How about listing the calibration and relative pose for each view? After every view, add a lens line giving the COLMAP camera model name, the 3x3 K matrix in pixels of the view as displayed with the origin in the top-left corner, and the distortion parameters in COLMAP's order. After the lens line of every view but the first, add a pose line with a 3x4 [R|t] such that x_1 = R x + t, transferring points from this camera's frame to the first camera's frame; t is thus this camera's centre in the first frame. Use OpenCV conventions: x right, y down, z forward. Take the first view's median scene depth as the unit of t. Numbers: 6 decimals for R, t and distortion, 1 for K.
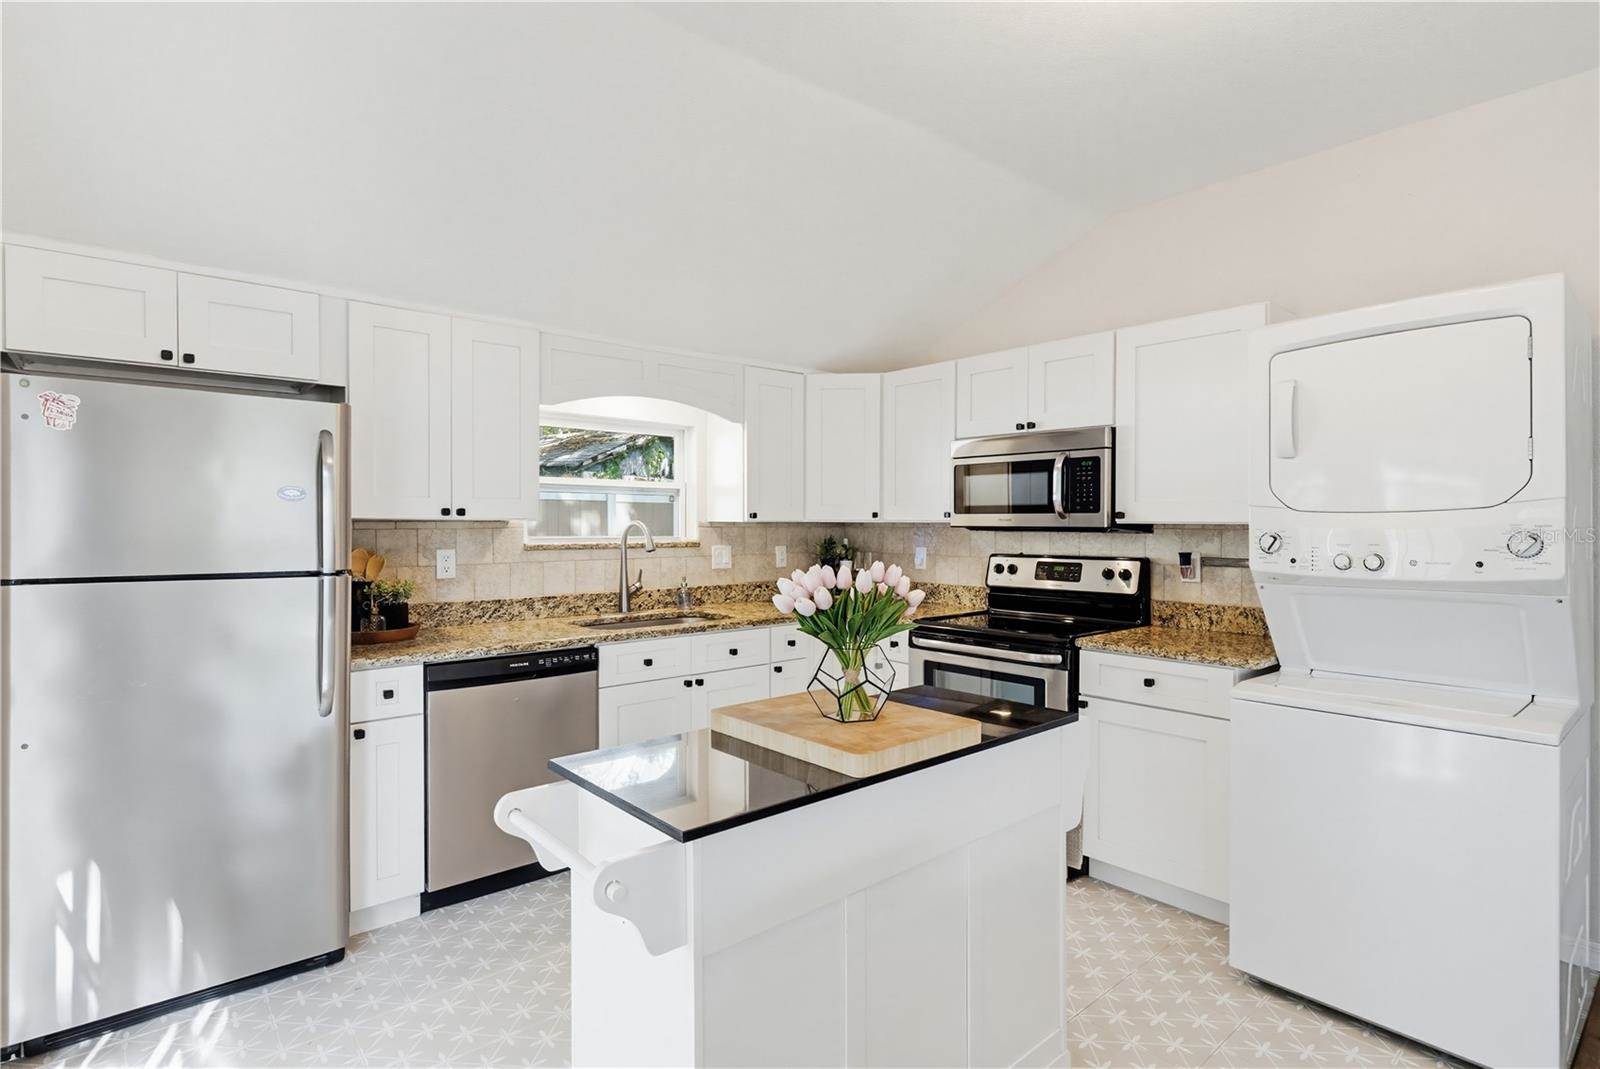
lens RADIAL K [[791.6, 0, 800.0], [0, 791.6, 534.5], [0, 0, 1]] dist [-0.003863, -0.000450]
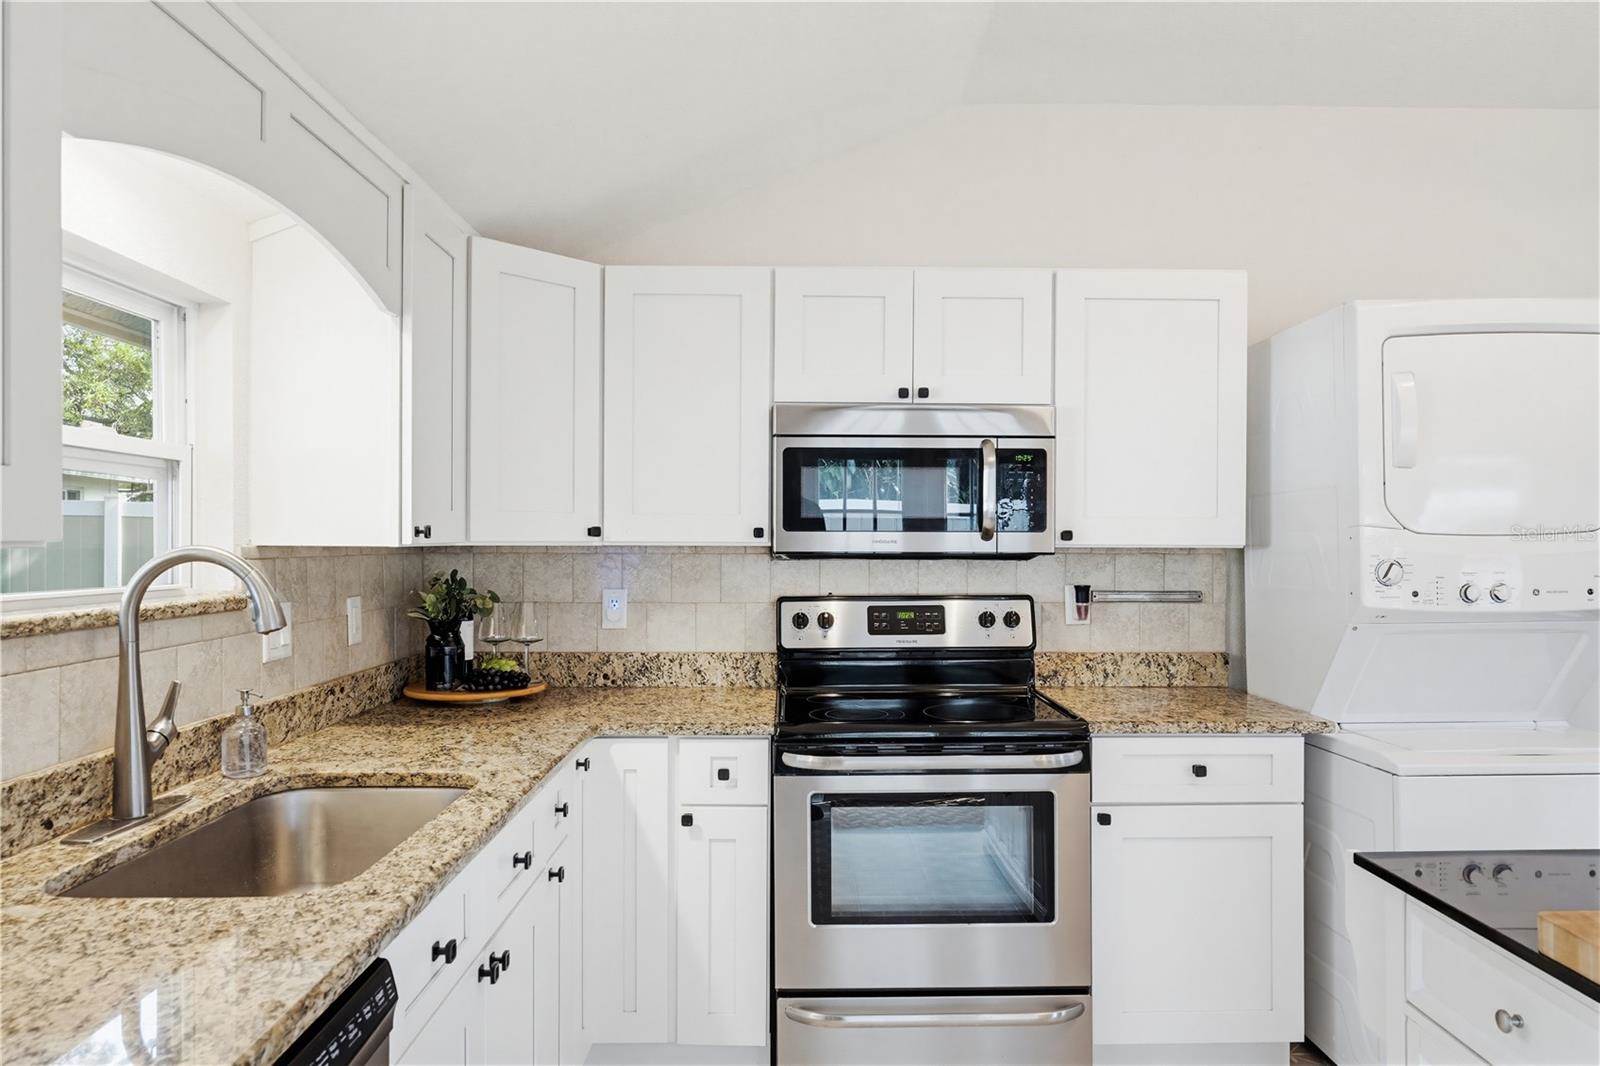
lens RADIAL K [[1040.8, 0, 800.0], [0, 1040.8, 533.0], [0, 0, 1]] dist [0.004406, 0.002316]
pose [[0.647901, 0.004454, 0.761711, -0.390331], [0.011292, 0.999817, -0.015451, -0.012952], [-0.761640, 0.018612, 0.647733, 0.509381]]
